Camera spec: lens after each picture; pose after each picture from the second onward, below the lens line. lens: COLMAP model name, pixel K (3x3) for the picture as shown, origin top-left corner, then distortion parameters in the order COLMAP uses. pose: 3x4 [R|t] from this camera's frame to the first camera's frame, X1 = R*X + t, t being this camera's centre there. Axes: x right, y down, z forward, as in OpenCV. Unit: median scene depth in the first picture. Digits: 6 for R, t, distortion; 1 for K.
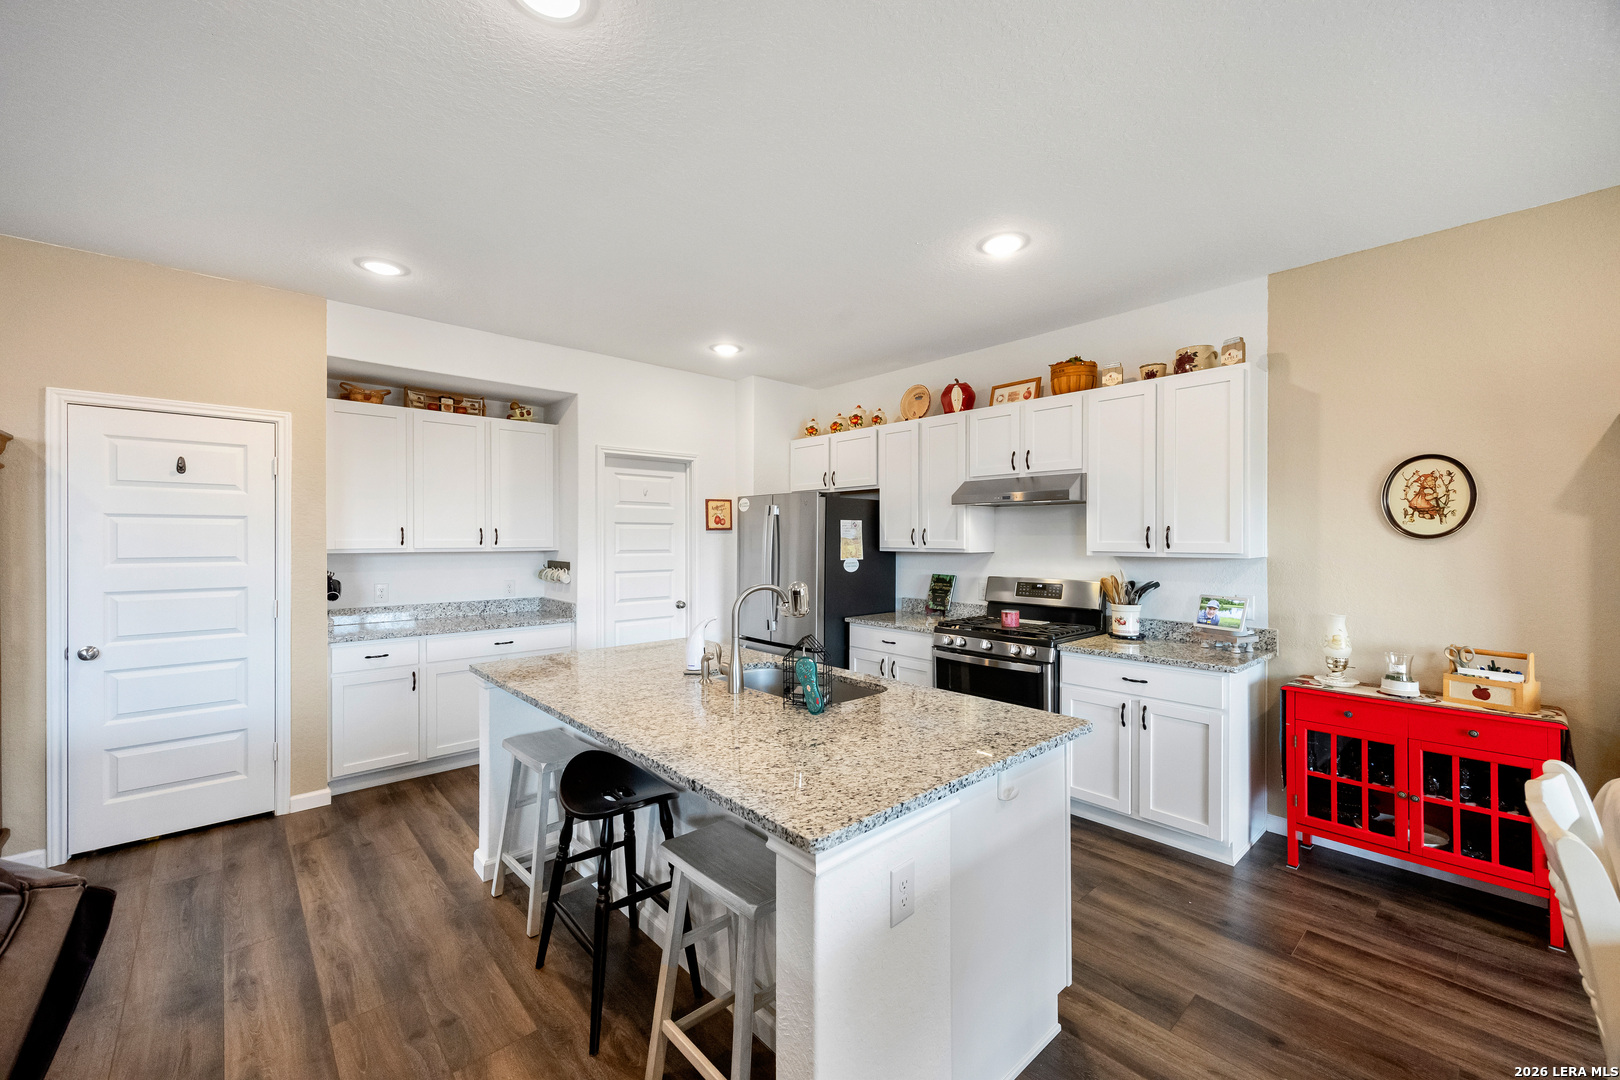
lens RADIAL K [[631.7, 0, 803.4], [0, 631.7, 547.3], [0, 0, 1]] dist [0.003312, 0.000185]
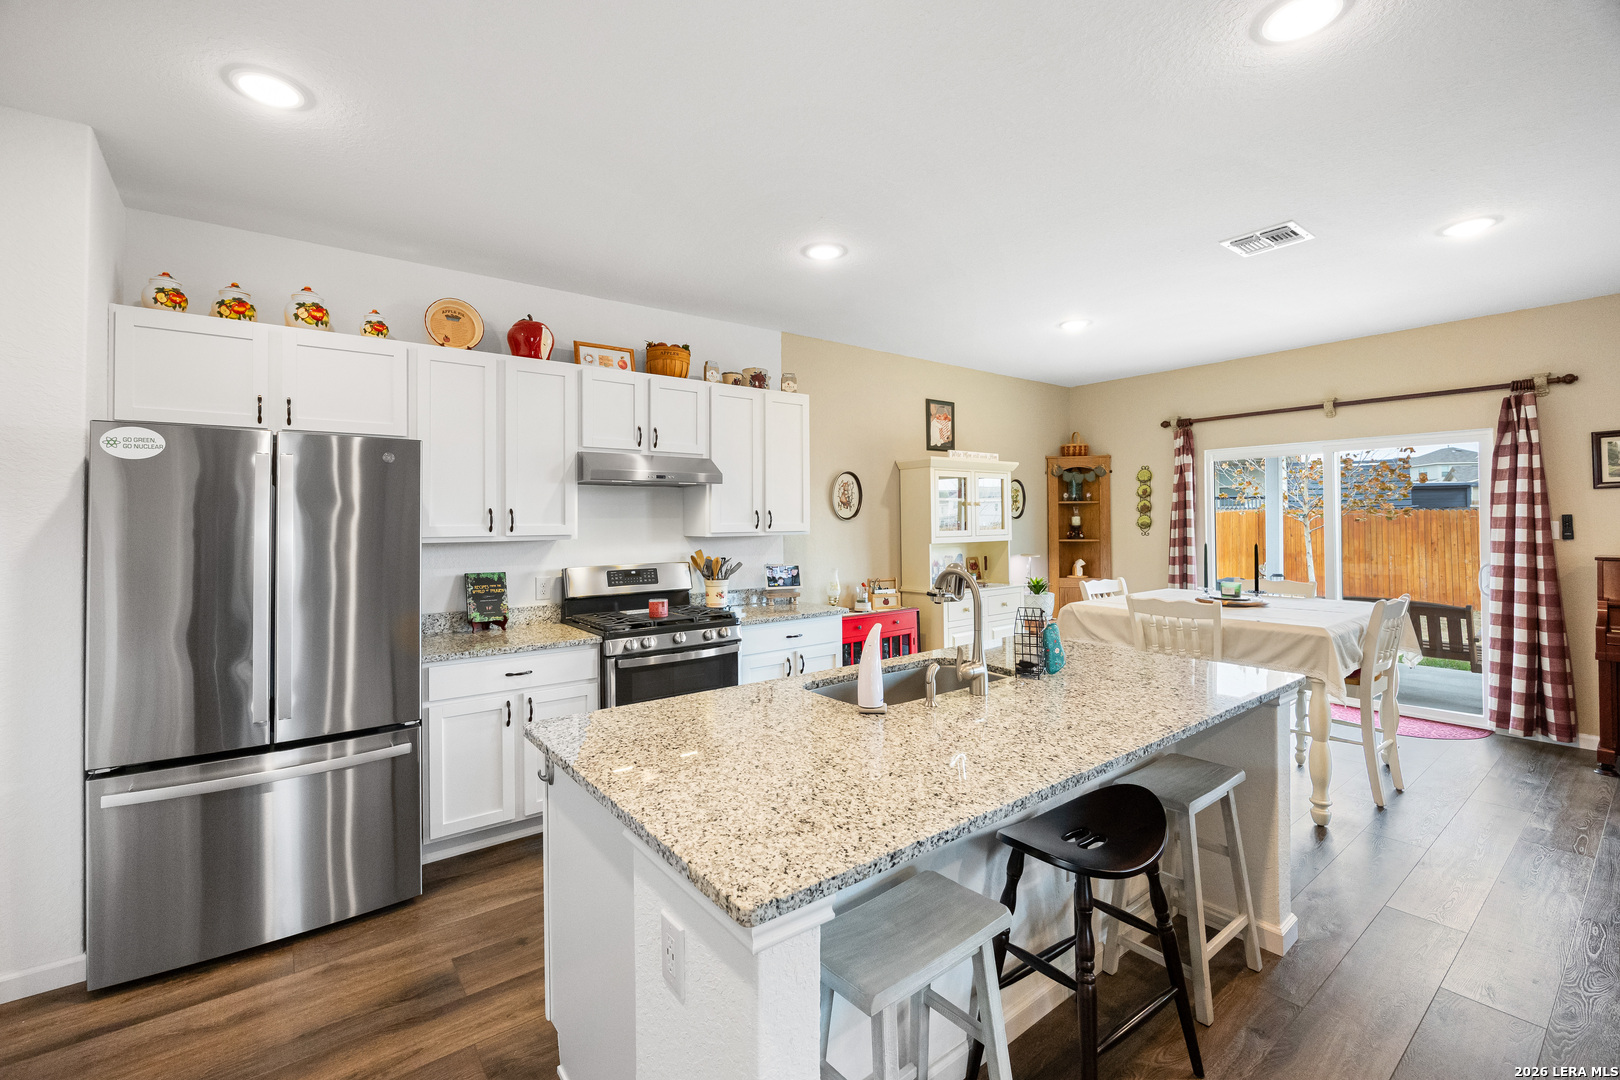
lens RADIAL K [[728.0, 0, 794.9], [0, 728.0, 515.3], [0, 0, 1]] dist [-0.004703, -0.000374]
pose [[0.066828, 0.002308, 0.997762, -0.613297], [0.017948, 0.999833, -0.003515, -0.013601], [-0.997603, 0.018142, 0.066776, 0.618349]]
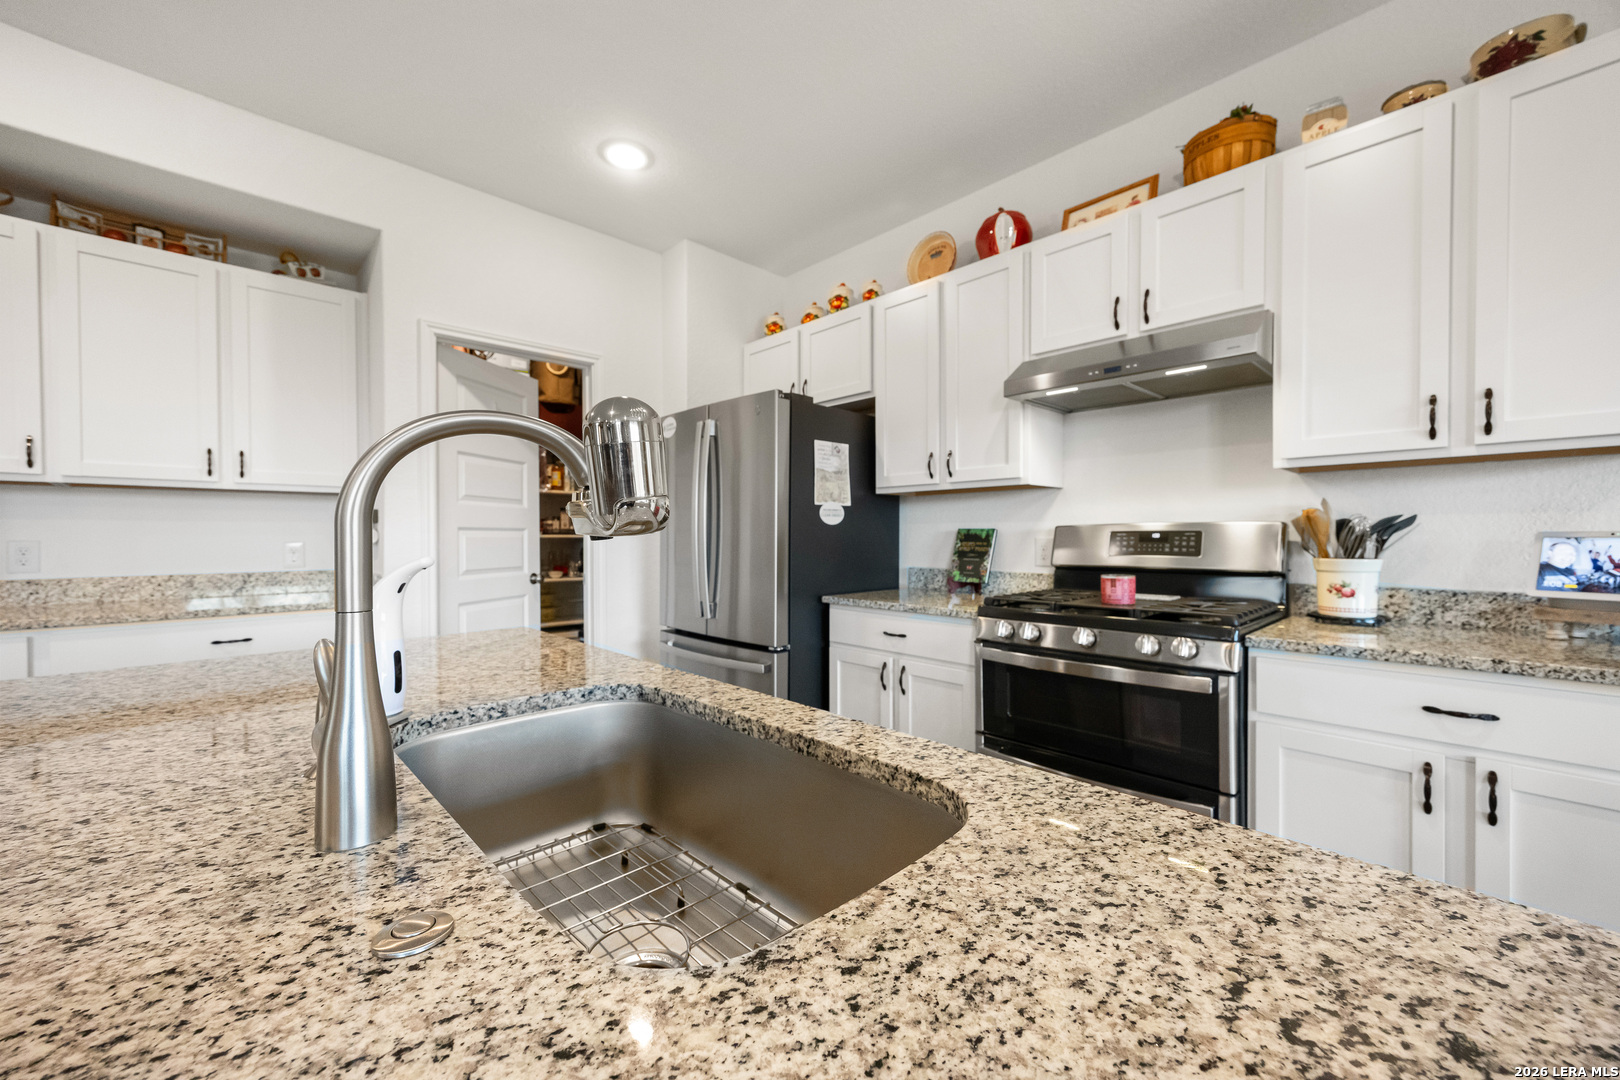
lens RADIAL K [[631.7, 0, 804.5], [0, 631.7, 540.1], [0, 0, 1]] dist [0.003312, 0.000185]
pose [[0.999418, -0.001912, 0.034045, 0.028217], [0.002055, 0.999989, -0.004180, 0.060242], [-0.034036, 0.004247, 0.999412, 0.386206]]
